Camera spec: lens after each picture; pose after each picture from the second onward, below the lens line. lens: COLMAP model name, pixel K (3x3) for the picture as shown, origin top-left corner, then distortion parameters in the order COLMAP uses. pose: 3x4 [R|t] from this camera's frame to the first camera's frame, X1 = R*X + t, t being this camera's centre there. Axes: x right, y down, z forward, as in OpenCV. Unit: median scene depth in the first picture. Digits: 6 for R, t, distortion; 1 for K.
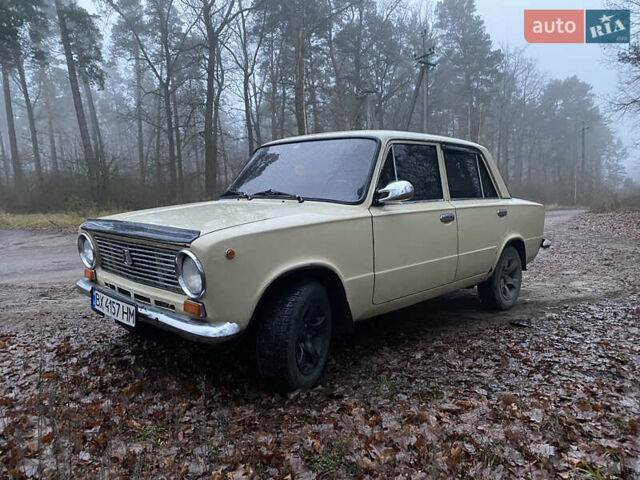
lens RADIAL K [[498.9, 0, 320.0], [0, 498.9, 240.0], [0, 0, 1]] dist [0.003078, 0.001634]
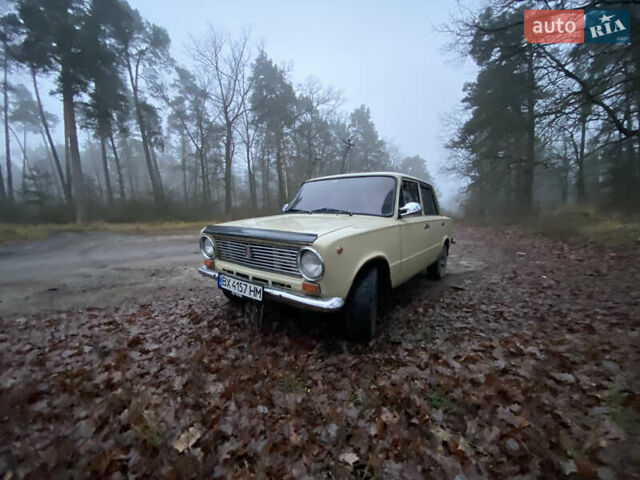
lens RADIAL K [[265.9, 0, 320.4], [0, 265.9, 240.8], [0, 0, 1]] dist [0.017130, -0.021126]
pose [[0.991448, -0.002028, 0.130487, -0.225580], [0.000979, 0.999967, 0.008104, -0.003165], [-0.130499, -0.007907, 0.991417, 0.166509]]
